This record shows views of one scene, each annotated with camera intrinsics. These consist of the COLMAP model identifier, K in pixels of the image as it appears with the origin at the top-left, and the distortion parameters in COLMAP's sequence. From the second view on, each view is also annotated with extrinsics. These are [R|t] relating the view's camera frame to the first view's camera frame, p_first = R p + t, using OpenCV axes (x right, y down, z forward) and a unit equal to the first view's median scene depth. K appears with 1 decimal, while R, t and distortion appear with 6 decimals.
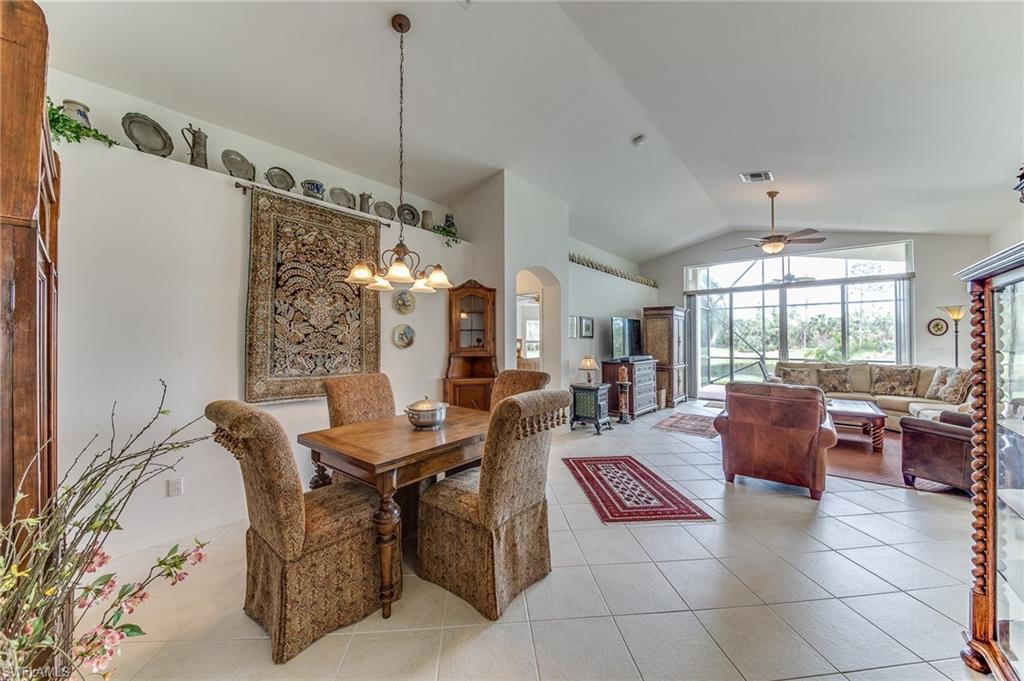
lens RADIAL K [[369.5, 0, 516.9], [0, 369.5, 336.8], [0, 0, 1]] dist [-0.001730, -0.000738]
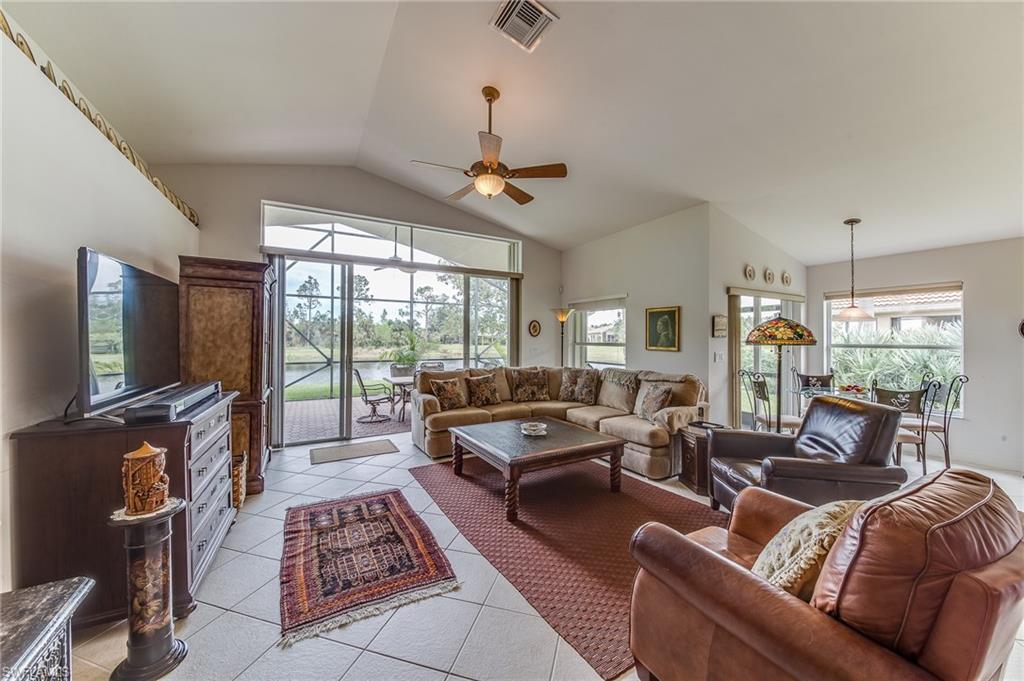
lens RADIAL K [[369.5, 0, 522.5], [0, 369.5, 337.8], [0, 0, 1]] dist [-0.001730, -0.000738]
pose [[0.356615, 0.004336, 0.934241, 0.254354], [-0.011764, 0.999931, -0.000150, 0.004125], [-0.934177, -0.010937, 0.356641, 1.162914]]
